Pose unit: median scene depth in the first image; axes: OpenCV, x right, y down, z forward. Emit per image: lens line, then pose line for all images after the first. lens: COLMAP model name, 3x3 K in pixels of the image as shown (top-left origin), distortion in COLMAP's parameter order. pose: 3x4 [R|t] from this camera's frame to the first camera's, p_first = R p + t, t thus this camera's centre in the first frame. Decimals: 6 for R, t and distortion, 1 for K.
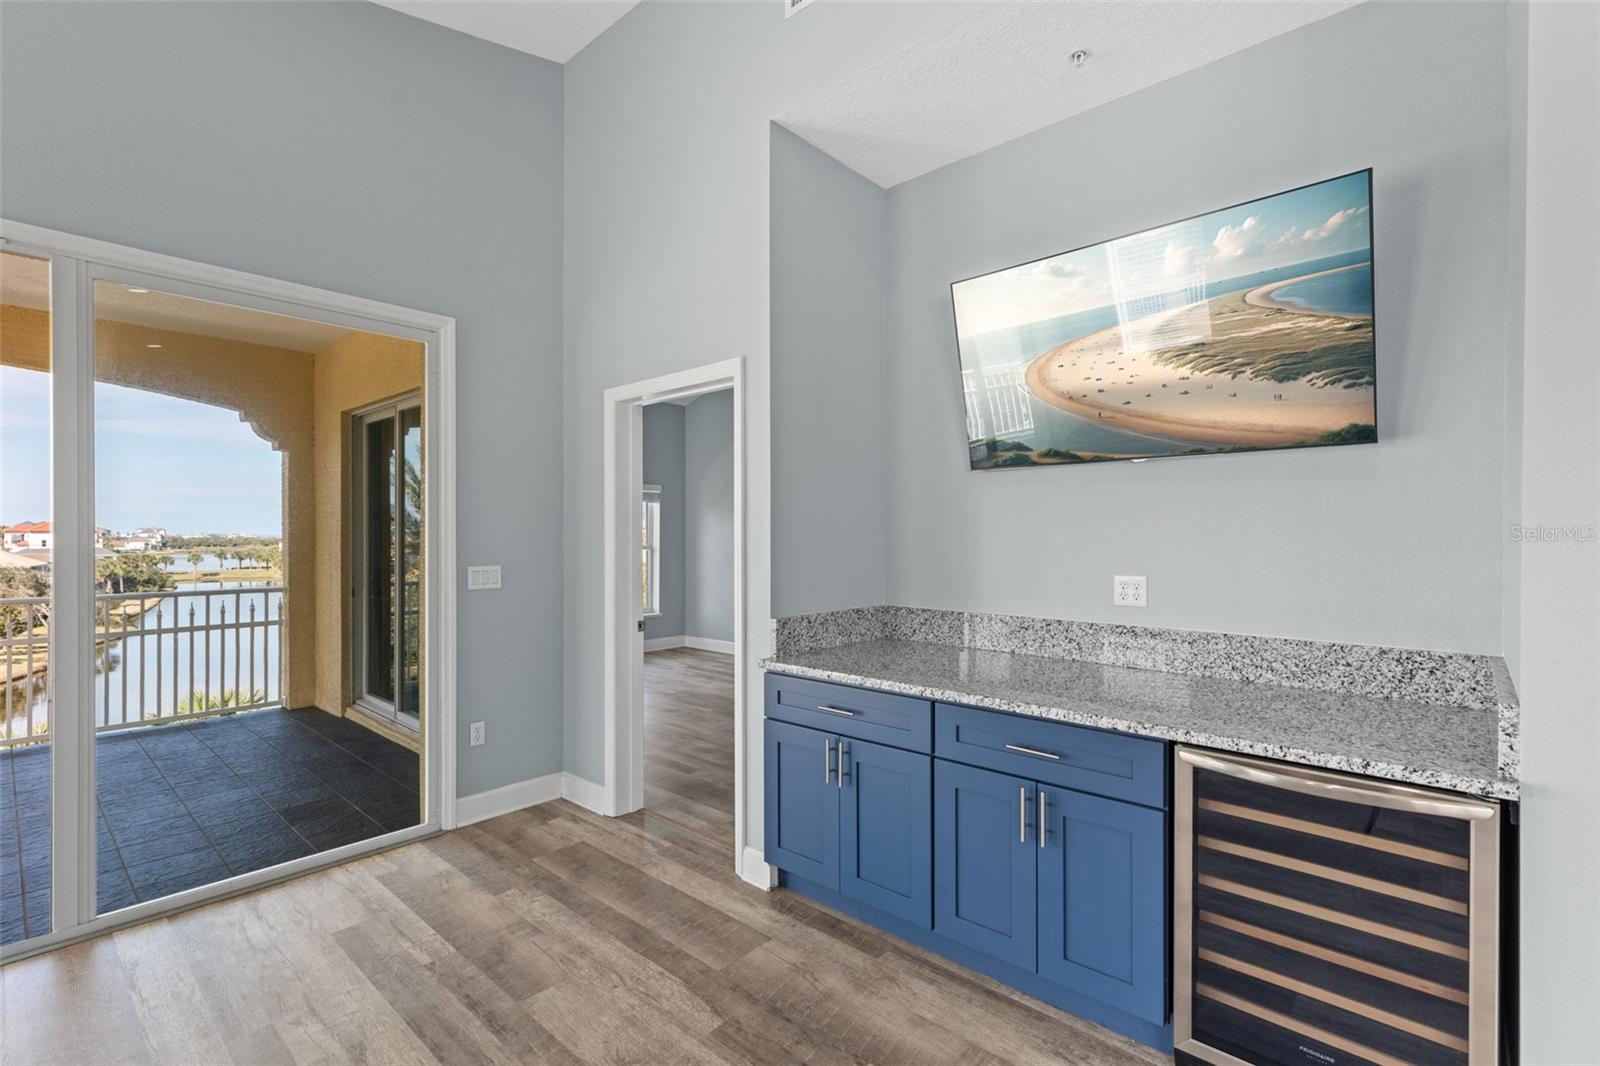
lens RADIAL K [[719.6, 0, 805.8], [0, 719.6, 535.8], [0, 0, 1]] dist [0.005907, 0.000514]
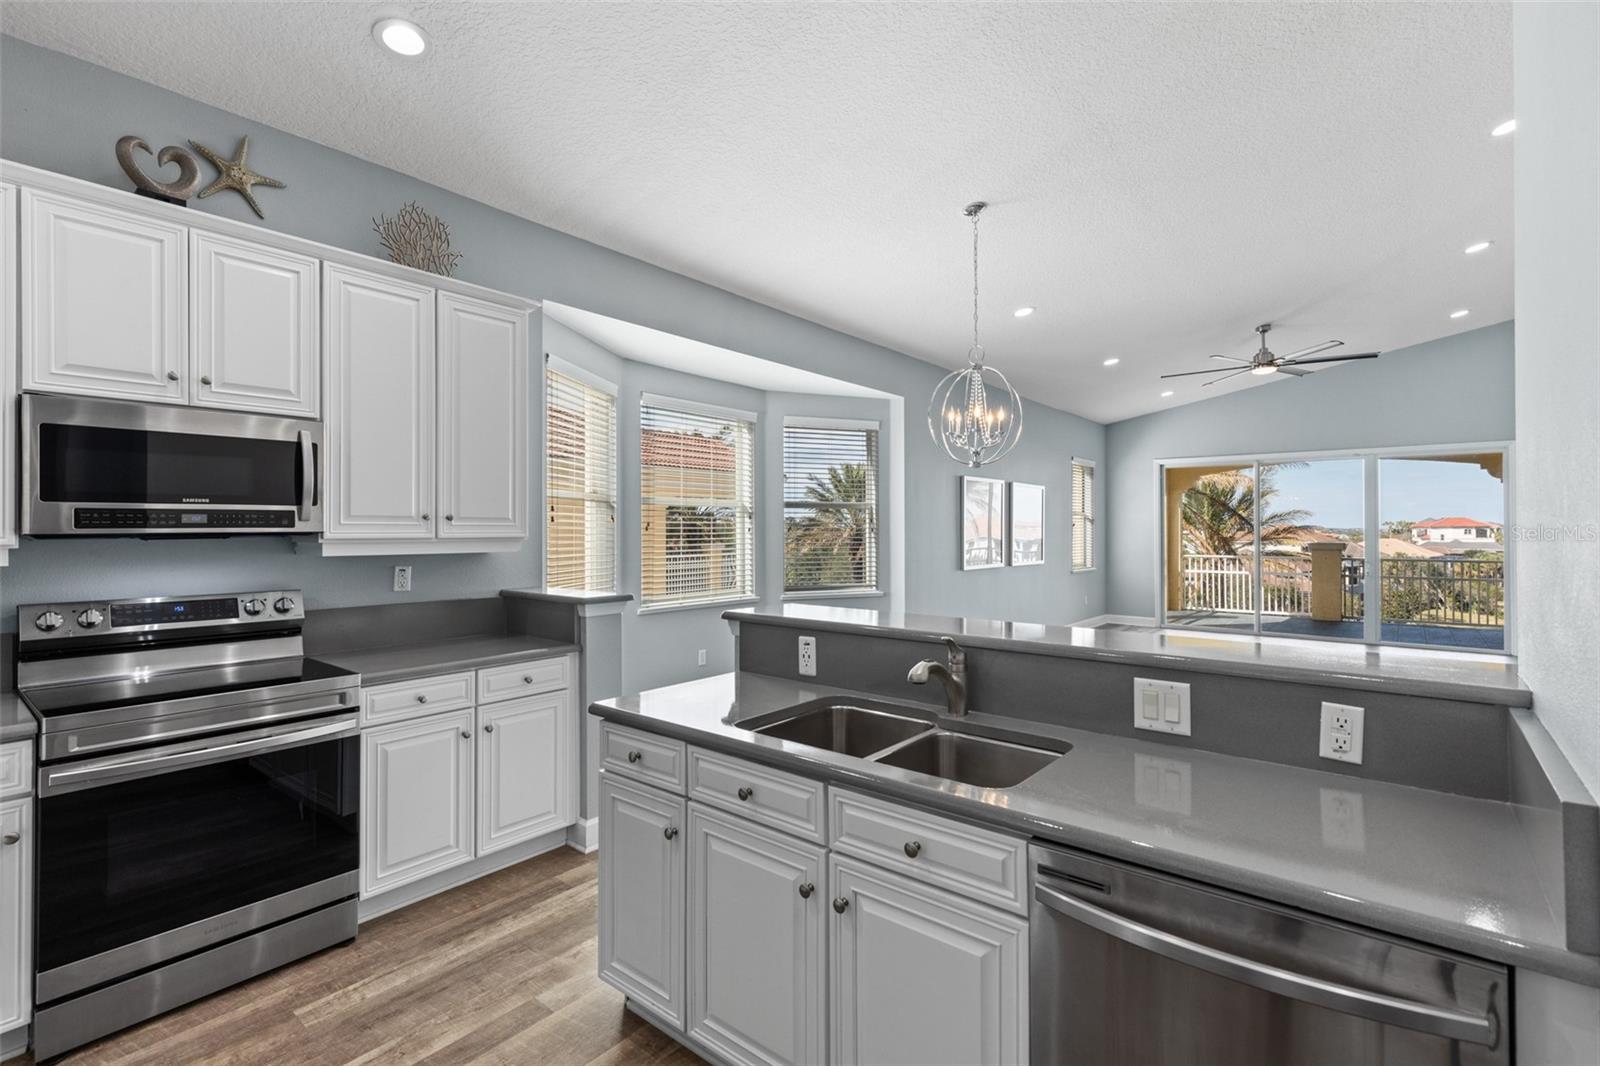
lens RADIAL K [[728.5, 0, 808.8], [0, 728.5, 521.1], [0, 0, 1]] dist [0.005496, 0.000635]
pose [[0.044300, -0.012541, -0.998940, 2.147224], [-0.000544, 0.999921, -0.012578, -0.004810], [0.999018, 0.001101, 0.044289, -1.694805]]
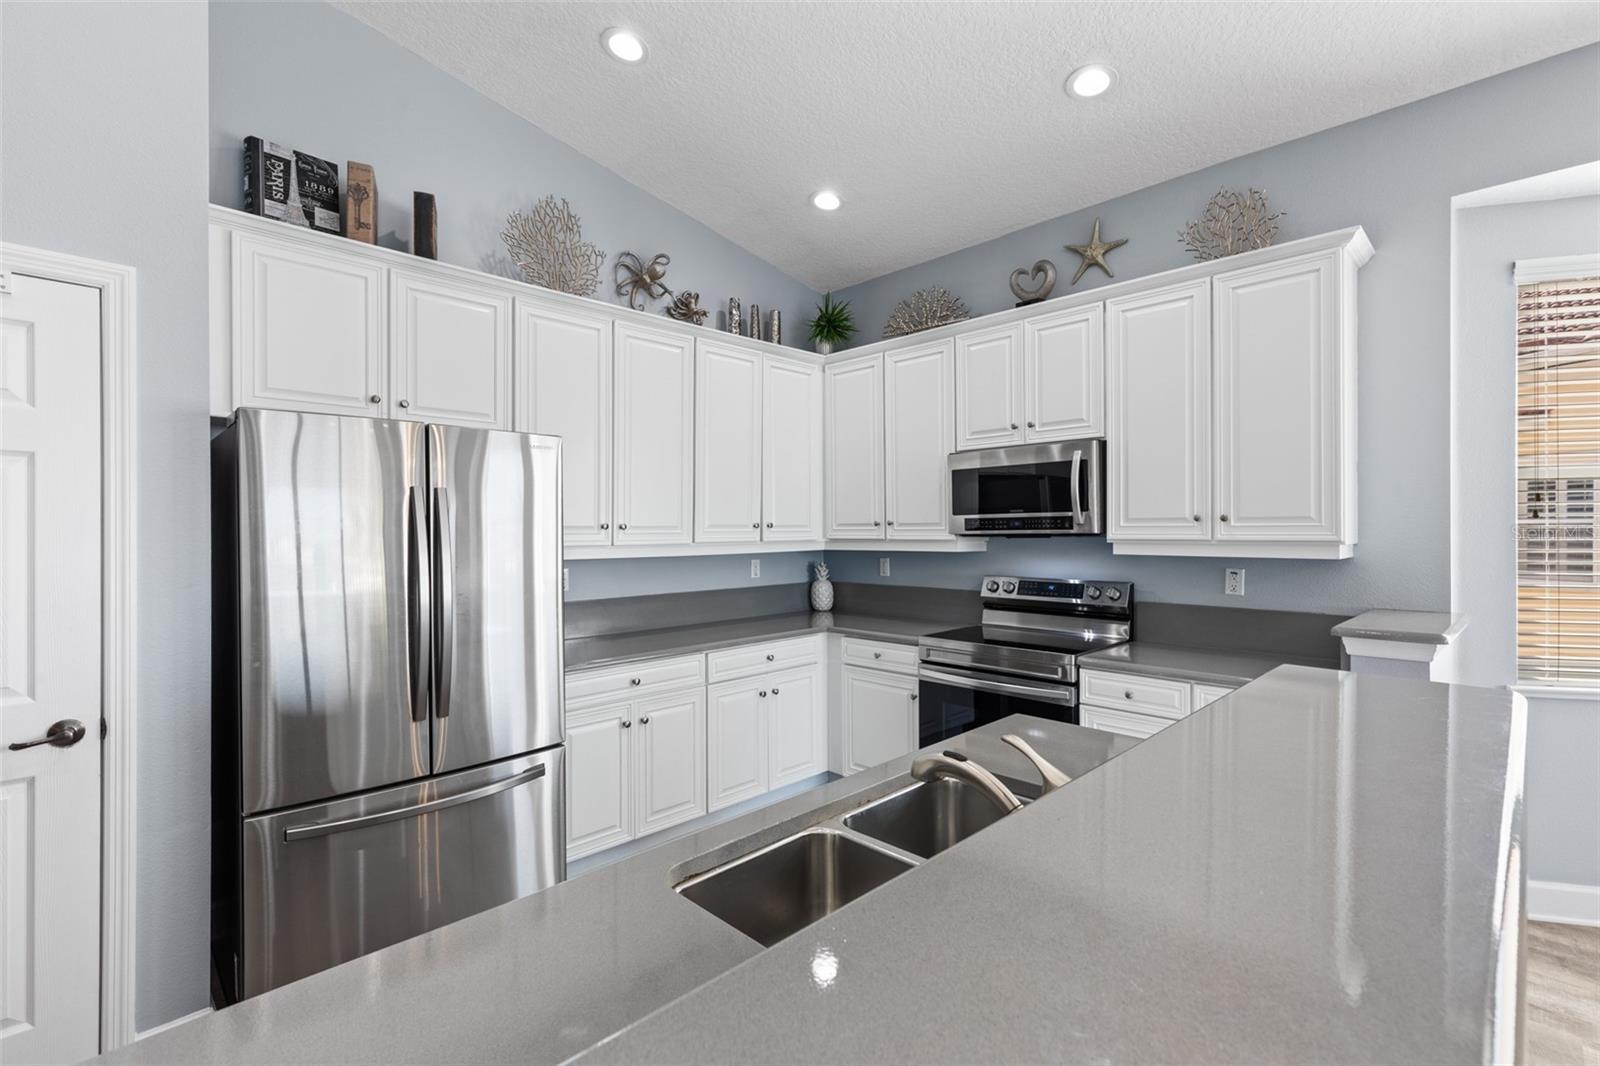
lens RADIAL K [[714.0, 0, 805.5], [0, 714.0, 523.4], [0, 0, 1]] dist [0.006191, 0.000050]
pose [[-0.998204, 0.003582, 0.059801, 1.565590], [0.003120, 0.999965, -0.007818, -0.010195], [-0.059827, -0.007617, -0.998180, -1.177191]]
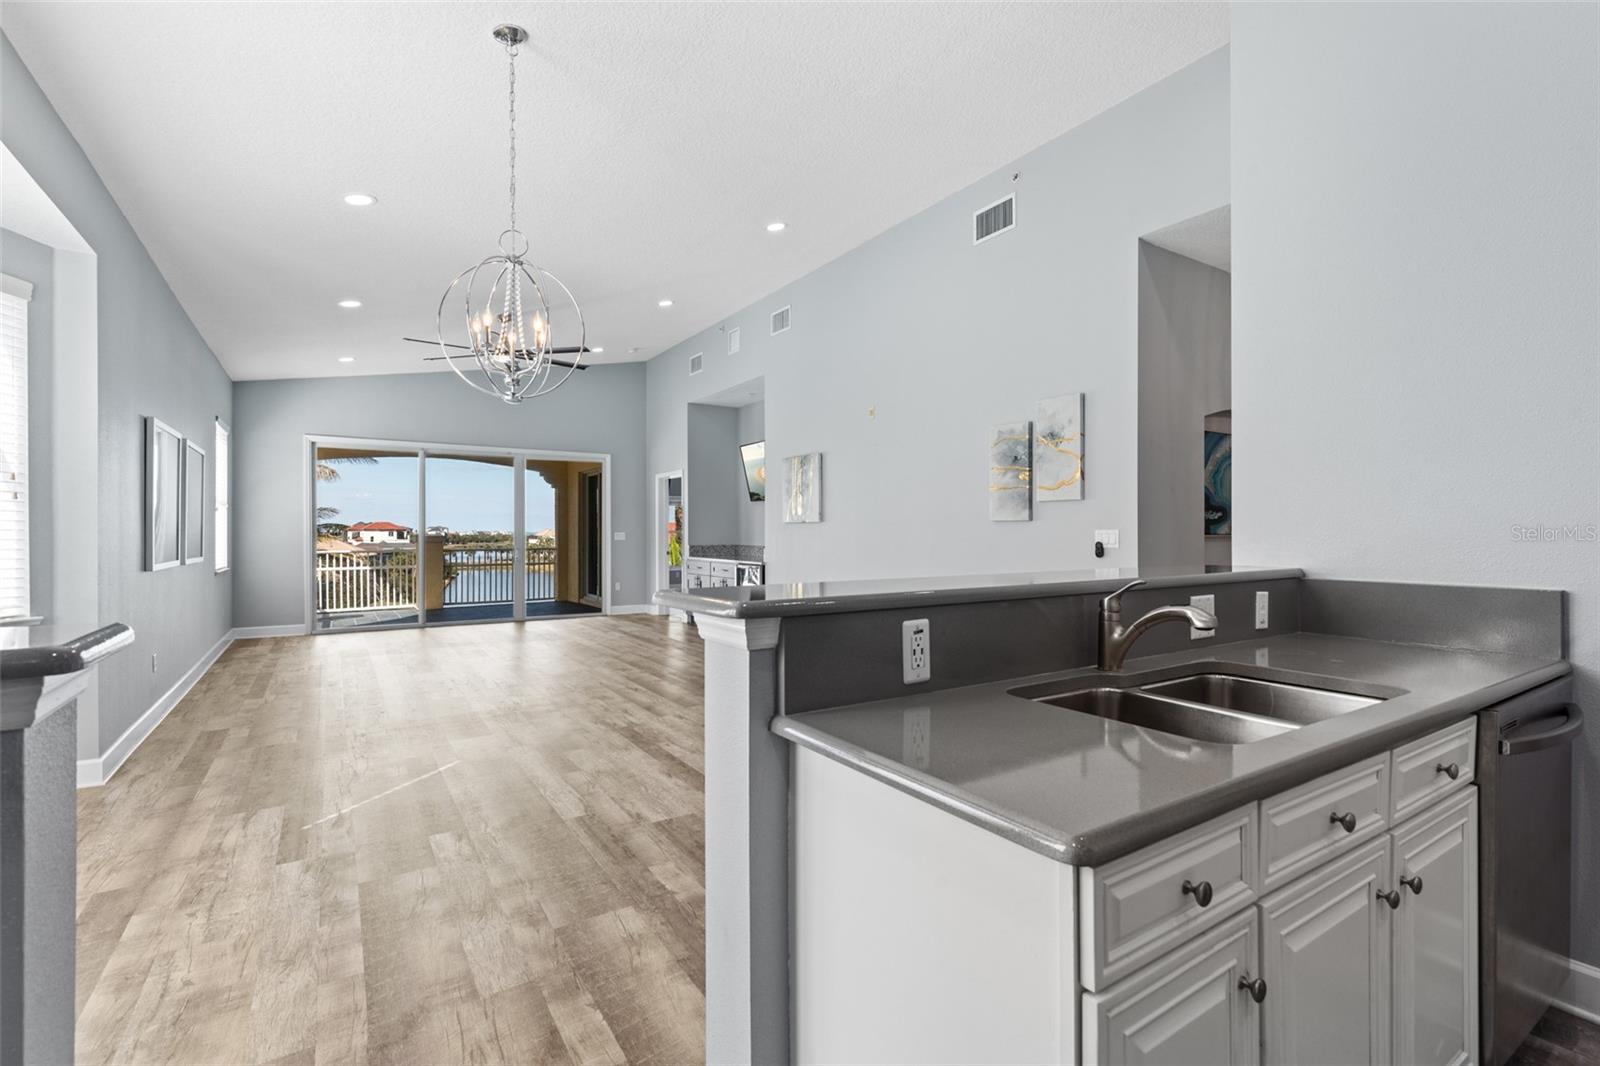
lens RADIAL K [[718.5, 0, 800.4], [0, 718.5, 529.3], [0, 0, 1]] dist [0.007373, 0.000108]
pose [[0.964433, -0.002757, -0.264314, 1.369629], [0.001416, 0.999985, -0.005263, 0.055327], [0.264325, 0.004702, 0.964422, -2.170526]]
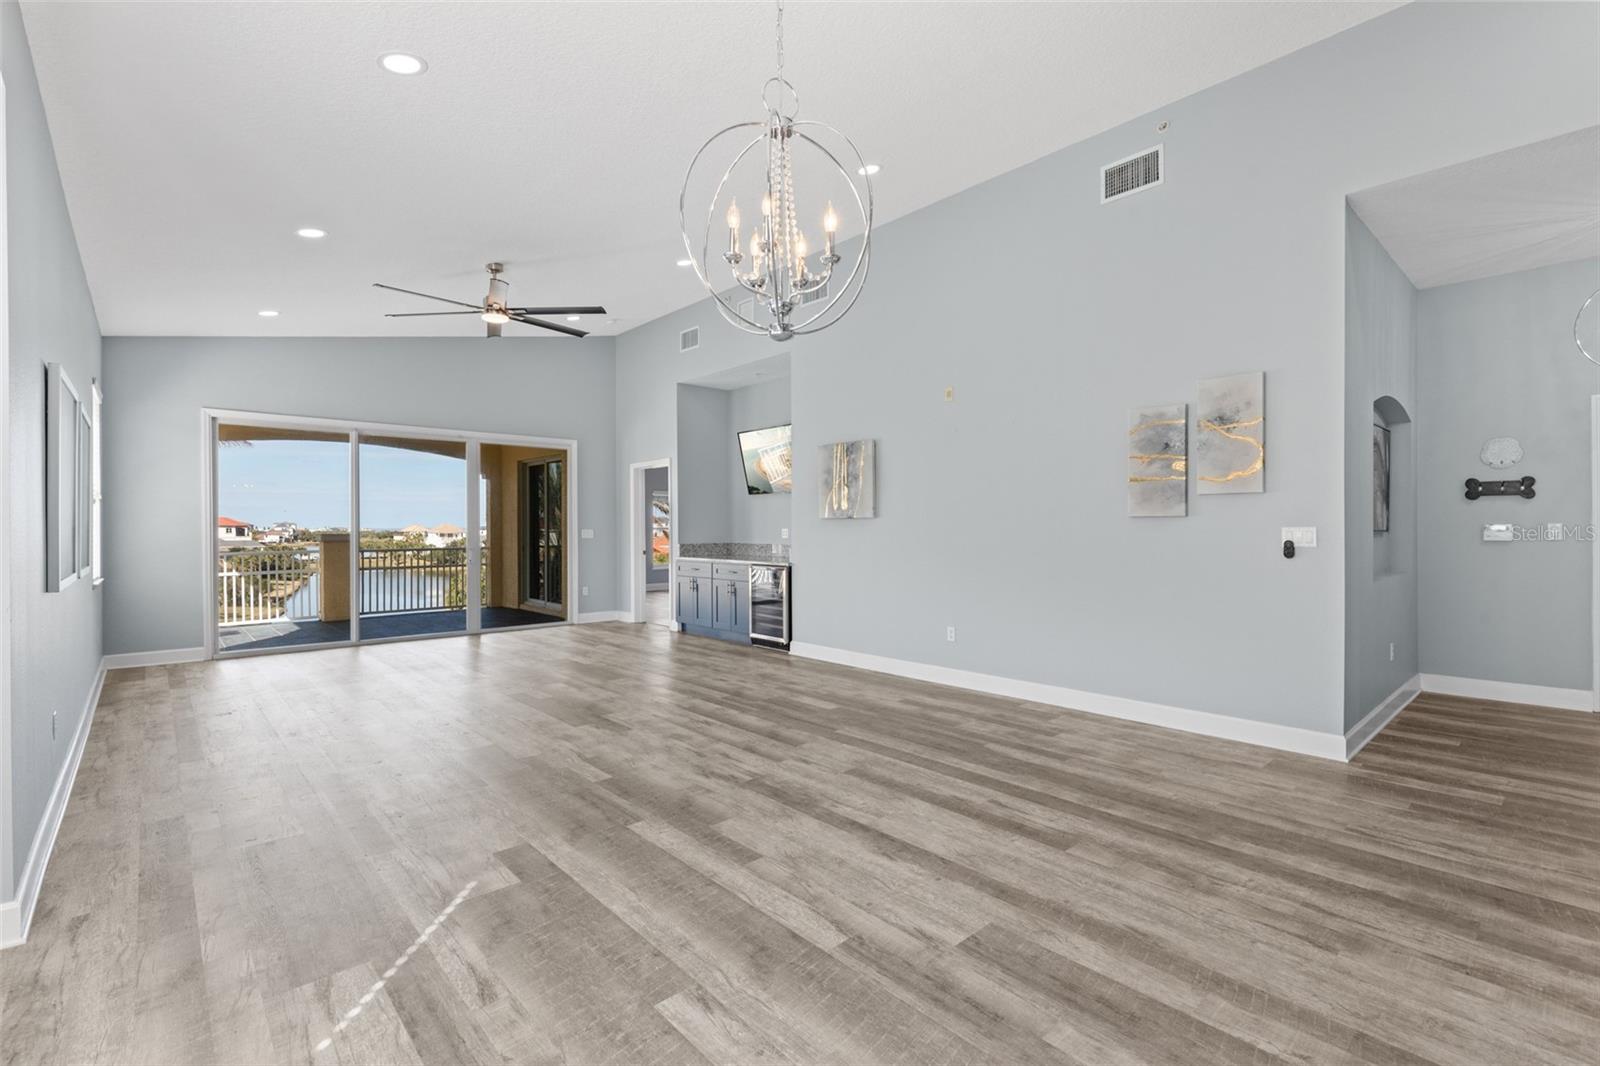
lens RADIAL K [[717.7, 0, 801.3], [0, 717.7, 525.0], [0, 0, 1]] dist [0.007138, -0.000065]
pose [[0.993887, -0.004631, -0.110306, 0.801026], [0.004241, 0.999984, -0.003766, 0.047062], [0.110322, 0.003275, 0.993891, -1.964583]]
